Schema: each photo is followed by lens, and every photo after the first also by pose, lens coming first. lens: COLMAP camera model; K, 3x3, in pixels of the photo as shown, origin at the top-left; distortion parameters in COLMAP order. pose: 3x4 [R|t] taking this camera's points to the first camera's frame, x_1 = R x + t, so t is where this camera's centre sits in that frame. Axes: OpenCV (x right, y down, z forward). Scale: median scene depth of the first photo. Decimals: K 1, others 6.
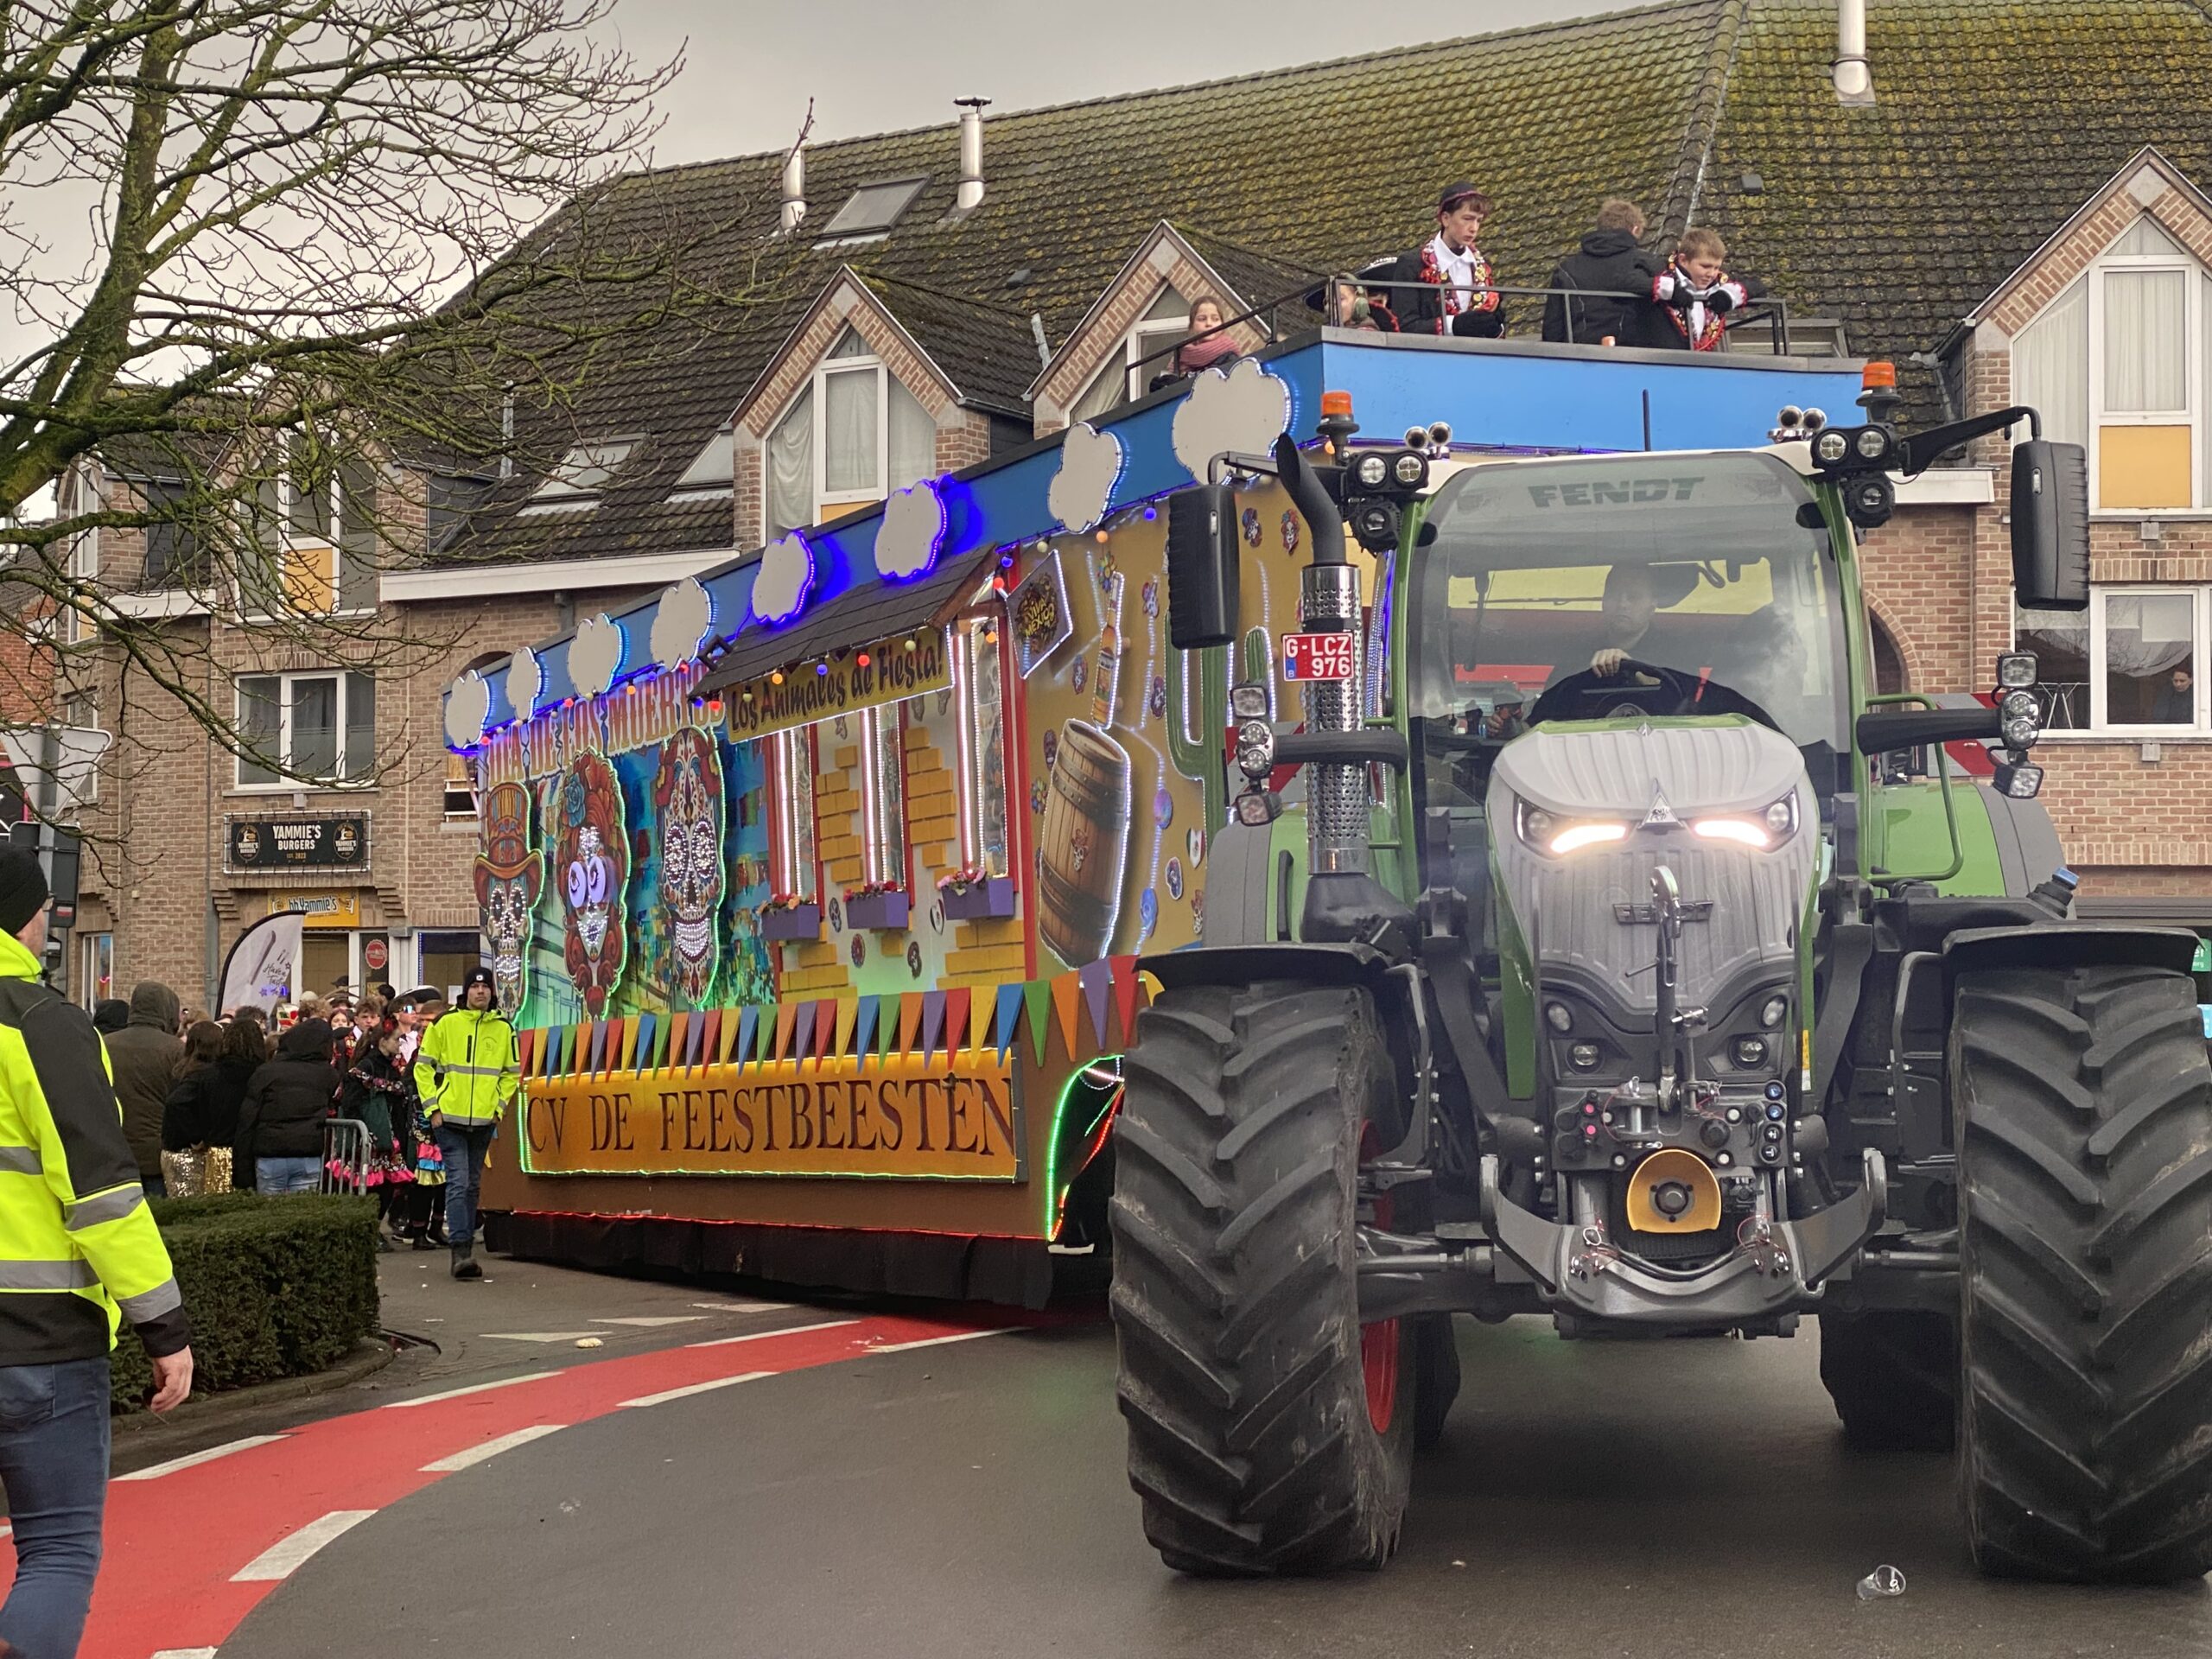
lens RADIAL K [[3653.1, 0, 1084.4], [0, 3653.1, 824.6], [0, 0, 1]] dist [0.136188, 0.000000]
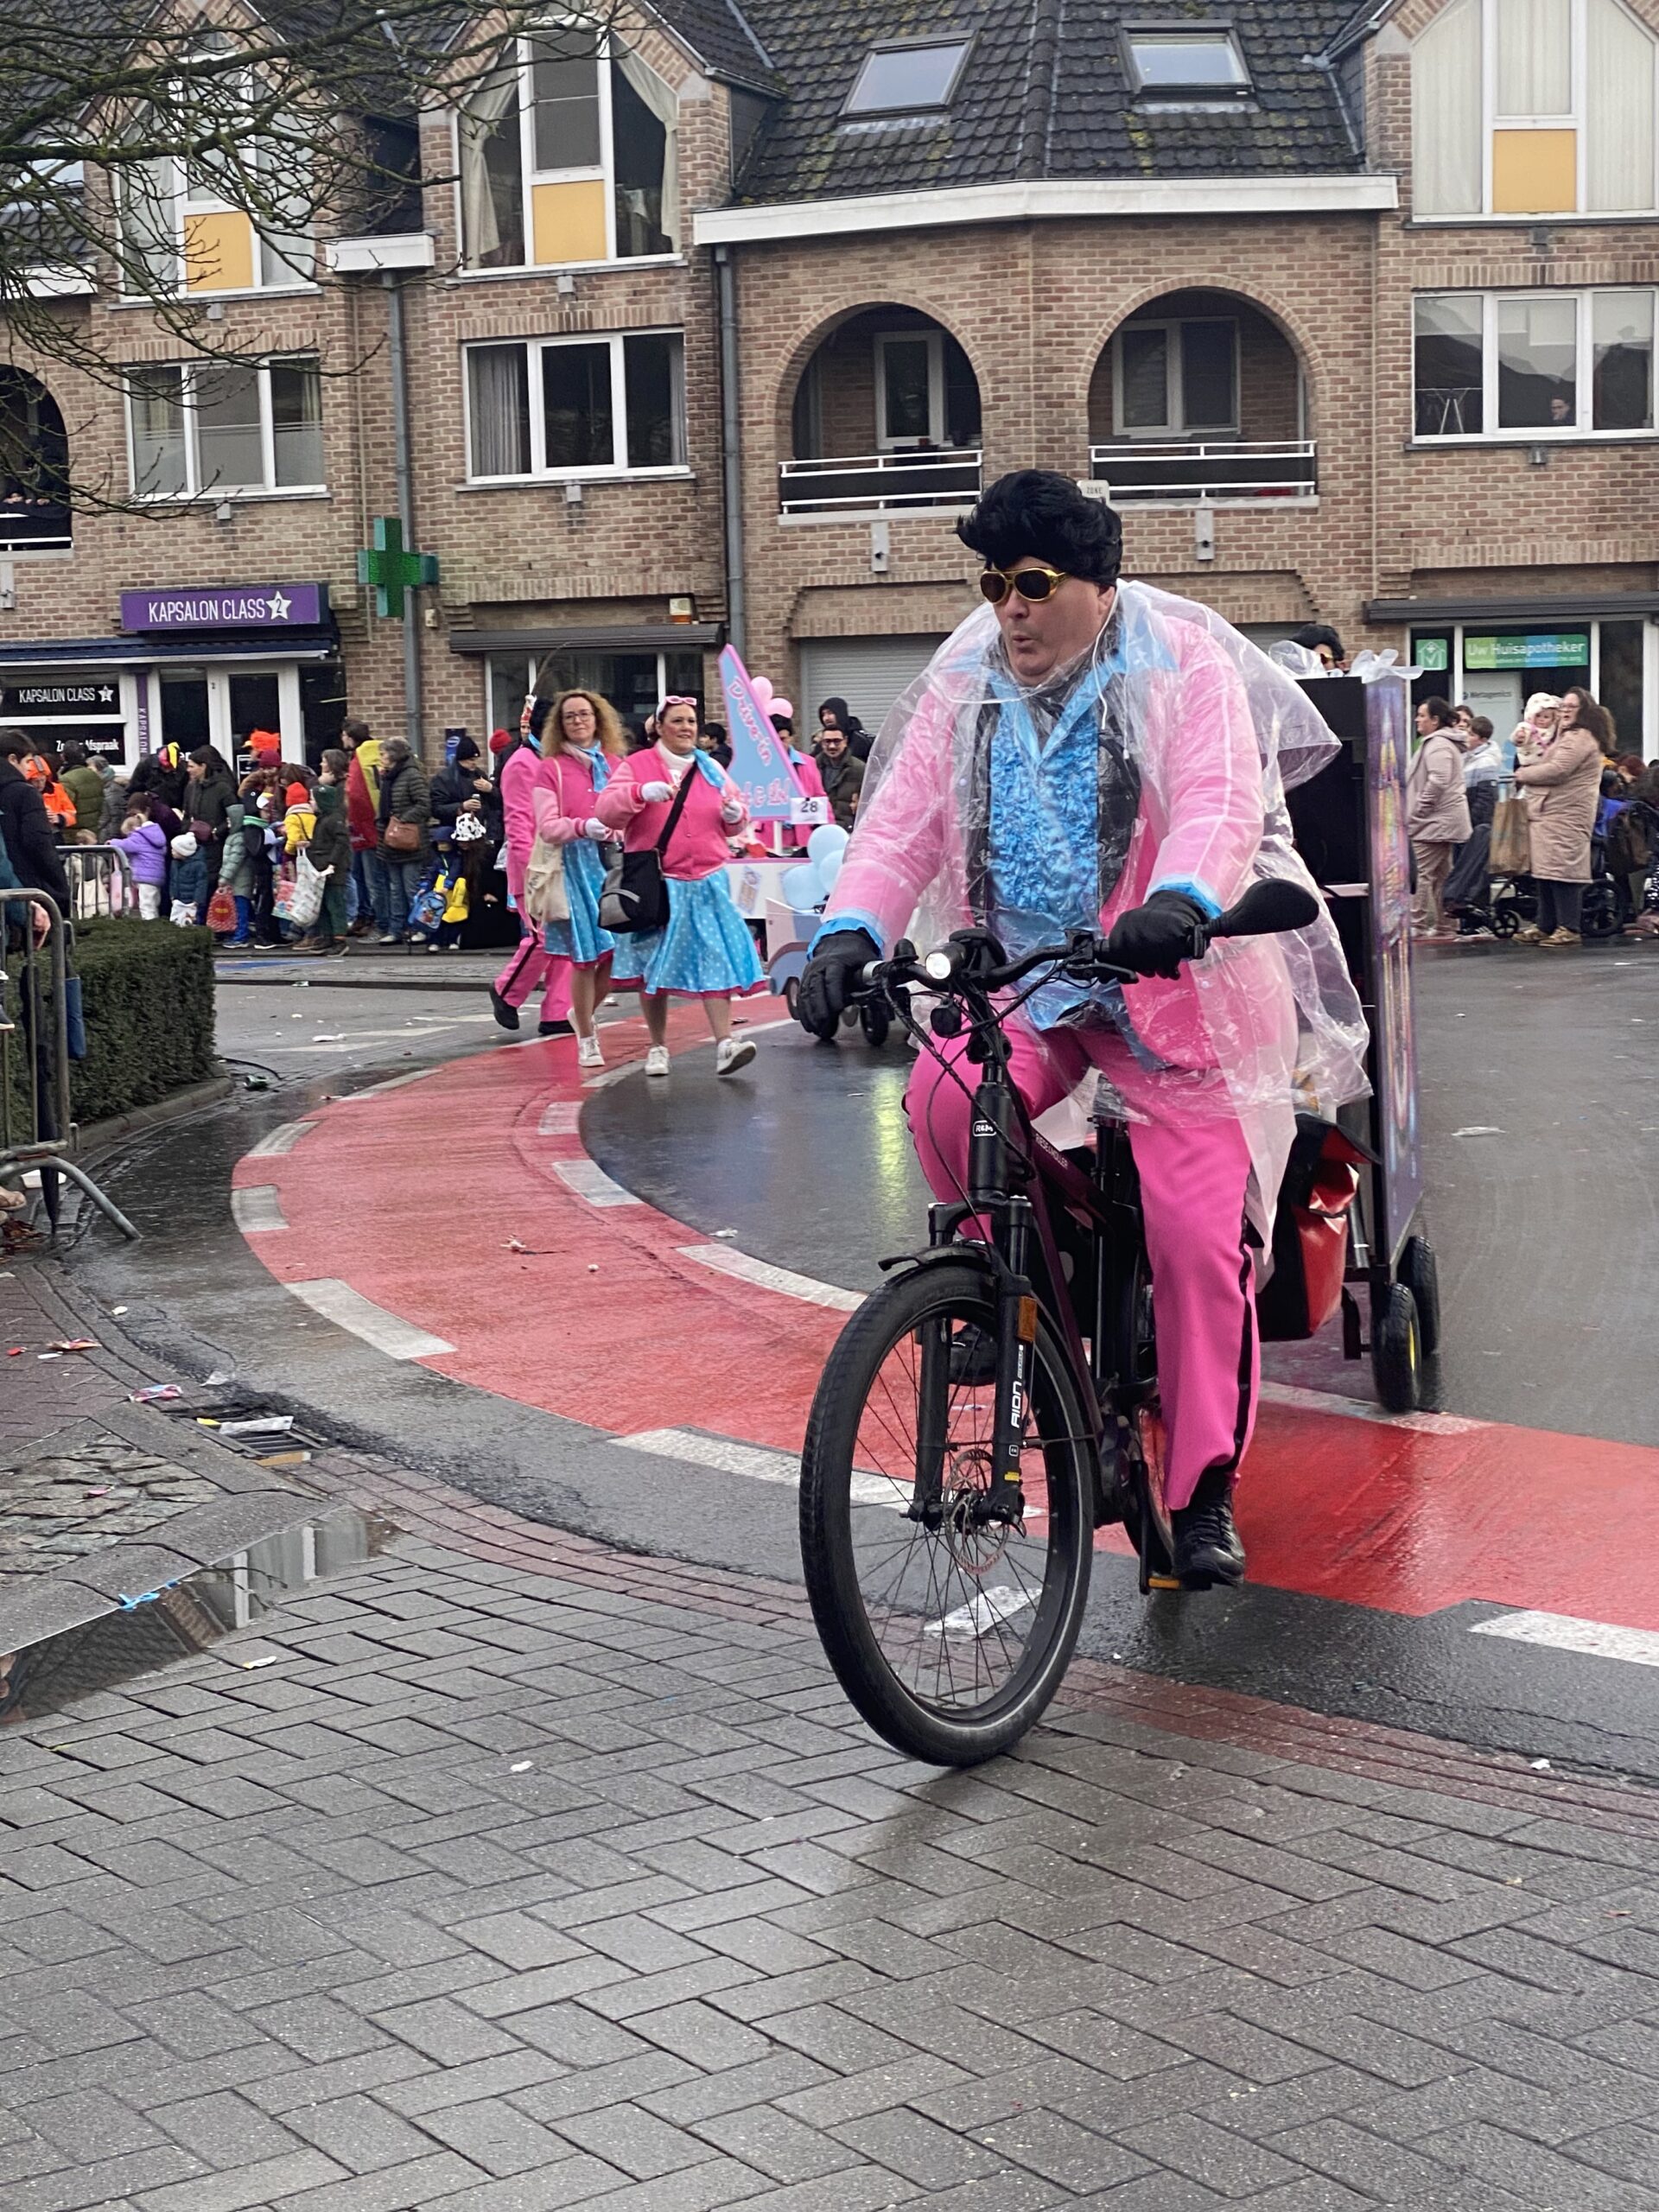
lens RADIAL K [[3808.7, 0, 812.1], [0, 3808.7, 1189.8], [0, 0, 1]] dist [0.113085, 0.000000]
pose [[0.983543, -0.051137, 0.173285, -0.099593], [0.022135, 0.985989, 0.165335, 0.001163], [-0.179312, -0.158778, 0.970895, -0.048383]]
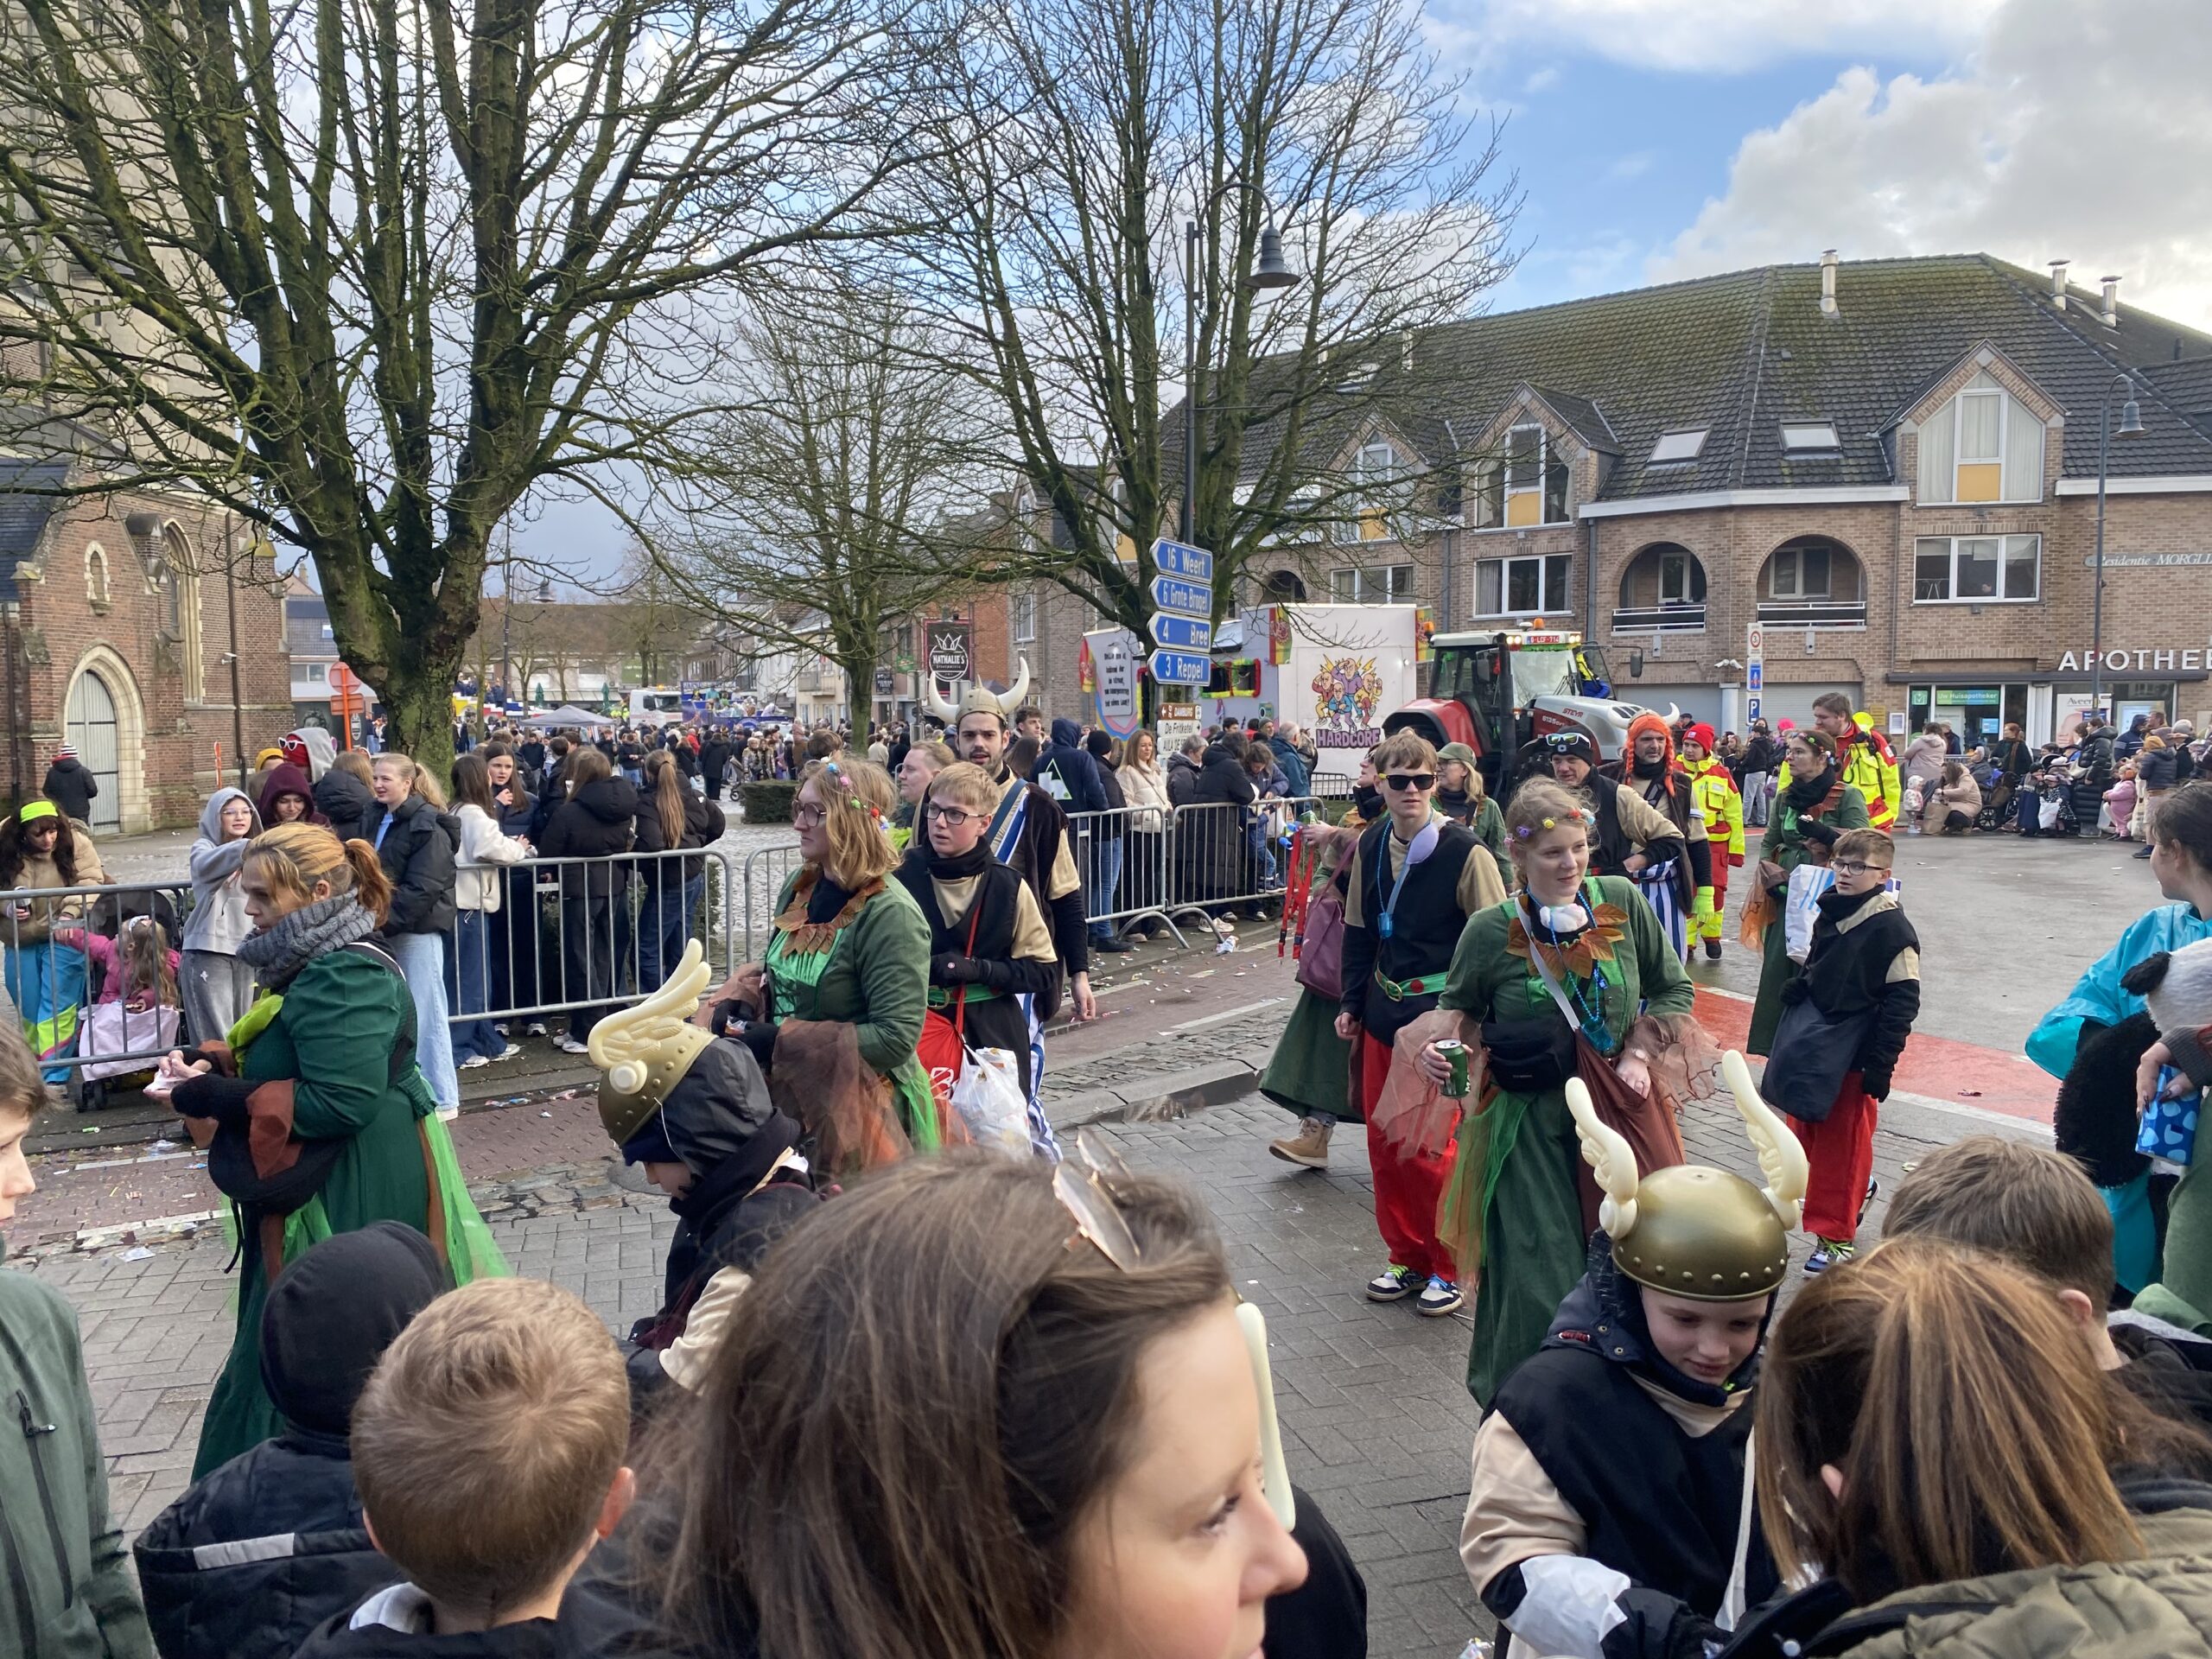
lens RADIAL K [[1696.6, 0, 1074.2], [0, 1696.6, 823.4], [0, 0, 1]] dist [0.026303, -0.027034]
pose [[0.990970, 0.001469, -0.134078, -0.110022], [0.013556, 0.993719, 0.111083, -0.010816], [0.133399, -0.111898, 0.984725, -0.118888]]
